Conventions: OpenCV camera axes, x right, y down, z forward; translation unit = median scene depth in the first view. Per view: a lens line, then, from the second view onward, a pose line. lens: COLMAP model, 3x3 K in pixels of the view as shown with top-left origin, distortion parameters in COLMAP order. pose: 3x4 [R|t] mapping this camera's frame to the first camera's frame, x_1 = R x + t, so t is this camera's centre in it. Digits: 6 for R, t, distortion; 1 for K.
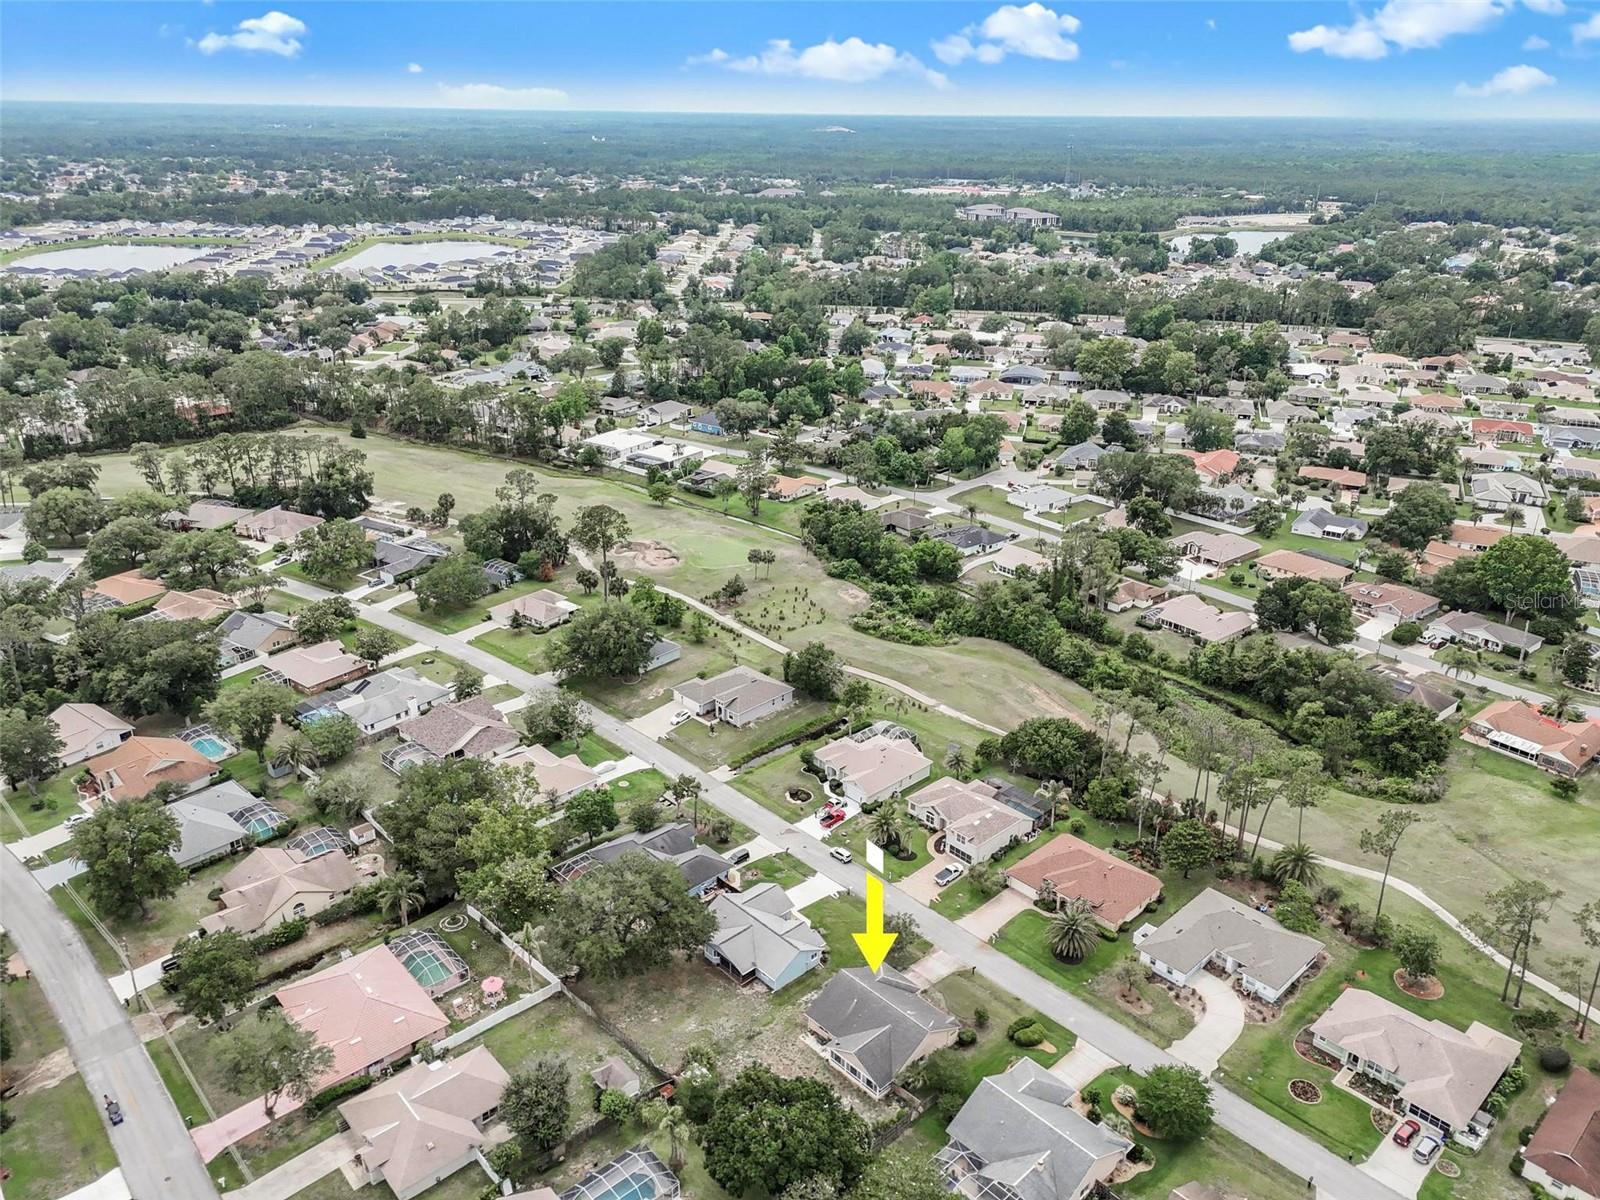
lens RADIAL K [[1180.6, 0, 800.3], [0, 1180.6, 585.1], [0, 0, 1]] dist [0.109949, -0.139222]
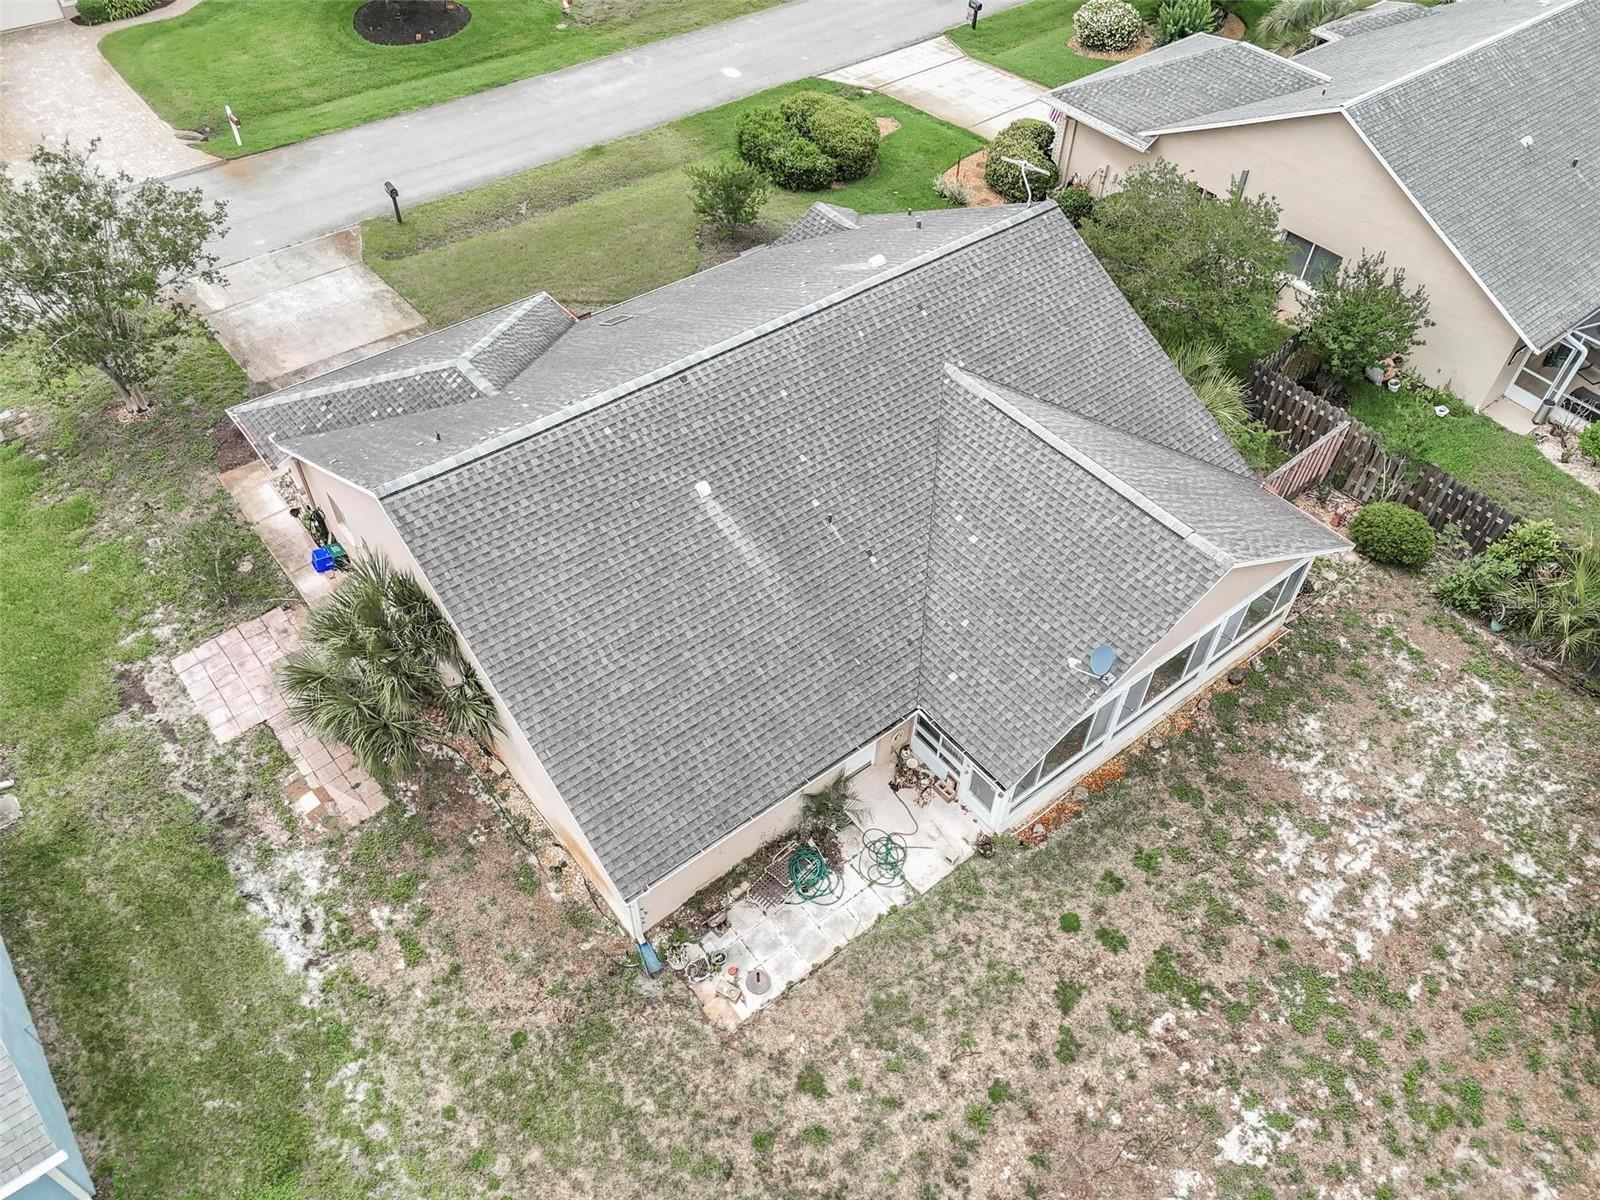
lens RADIAL K [[1173.2, 0, 800.0], [0, 1173.2, 600.0], [0, 0, 1]] dist [0.086702, -0.082969]
pose [[0.086009, -0.735154, 0.672422, -0.031148], [0.348459, 0.654493, 0.670980, 0.168308], [-0.933369, 0.176601, 0.312464, 0.589406]]
